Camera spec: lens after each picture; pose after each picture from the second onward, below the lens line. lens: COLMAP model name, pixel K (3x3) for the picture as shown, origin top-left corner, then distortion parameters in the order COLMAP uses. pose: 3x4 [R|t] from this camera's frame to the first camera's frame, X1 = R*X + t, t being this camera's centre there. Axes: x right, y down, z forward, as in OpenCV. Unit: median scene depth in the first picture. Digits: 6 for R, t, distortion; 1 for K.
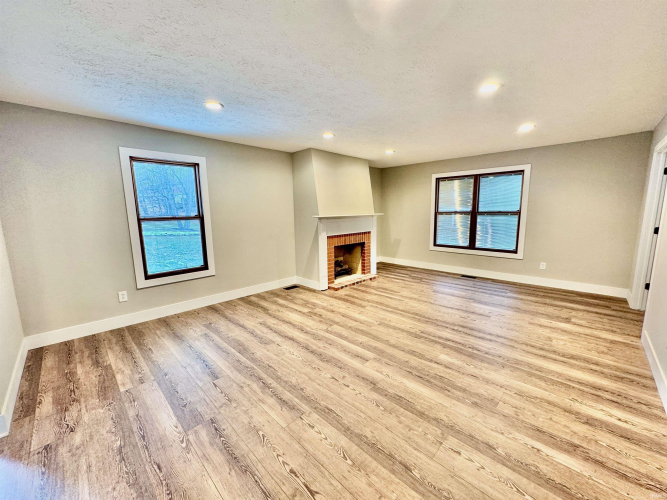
lens RADIAL K [[265.5, 0, 333.3], [0, 265.5, 251.8], [0, 0, 1]] dist [-0.000532, 0.000035]
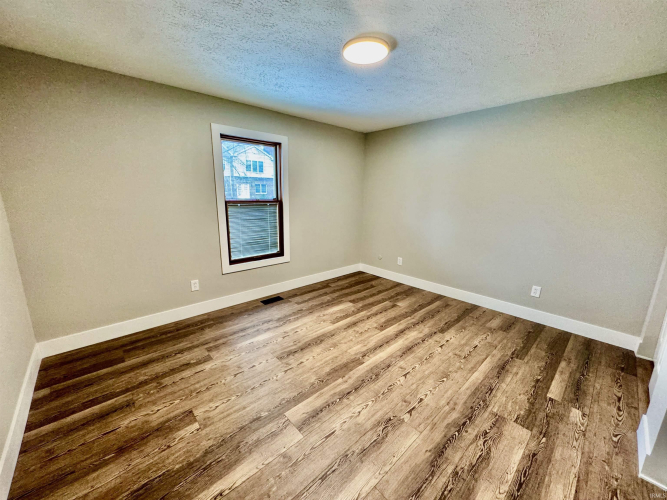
lens RADIAL K [[265.5, 0, 333.3], [0, 265.5, 251.8], [0, 0, 1]] dist [-0.000532, 0.000035]
pose [[0.998715, 0.040785, -0.030090, -0.267812], [-0.038942, 0.997470, 0.059471, -0.012546], [0.032440, -0.058222, 0.997776, 0.048195]]
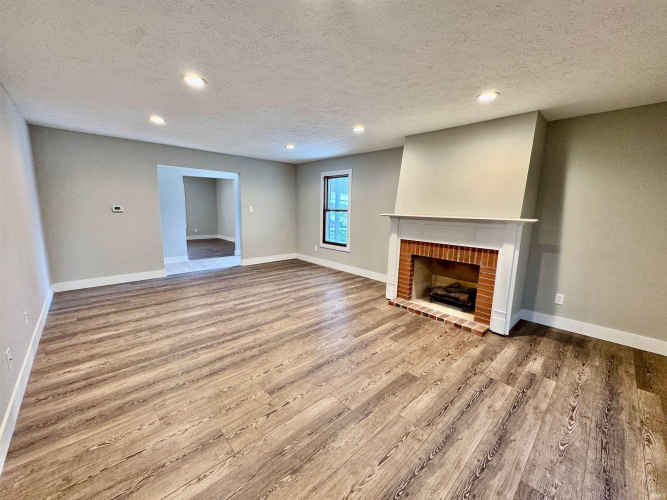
lens RADIAL K [[265.5, 0, 333.3], [0, 265.5, 251.8], [0, 0, 1]] dist [-0.000532, 0.000035]
pose [[-0.044094, 0.177762, -0.983085, 0.974475], [-0.175459, 0.967369, 0.182790, -0.162456], [0.983499, 0.180551, -0.011465, 0.967108]]
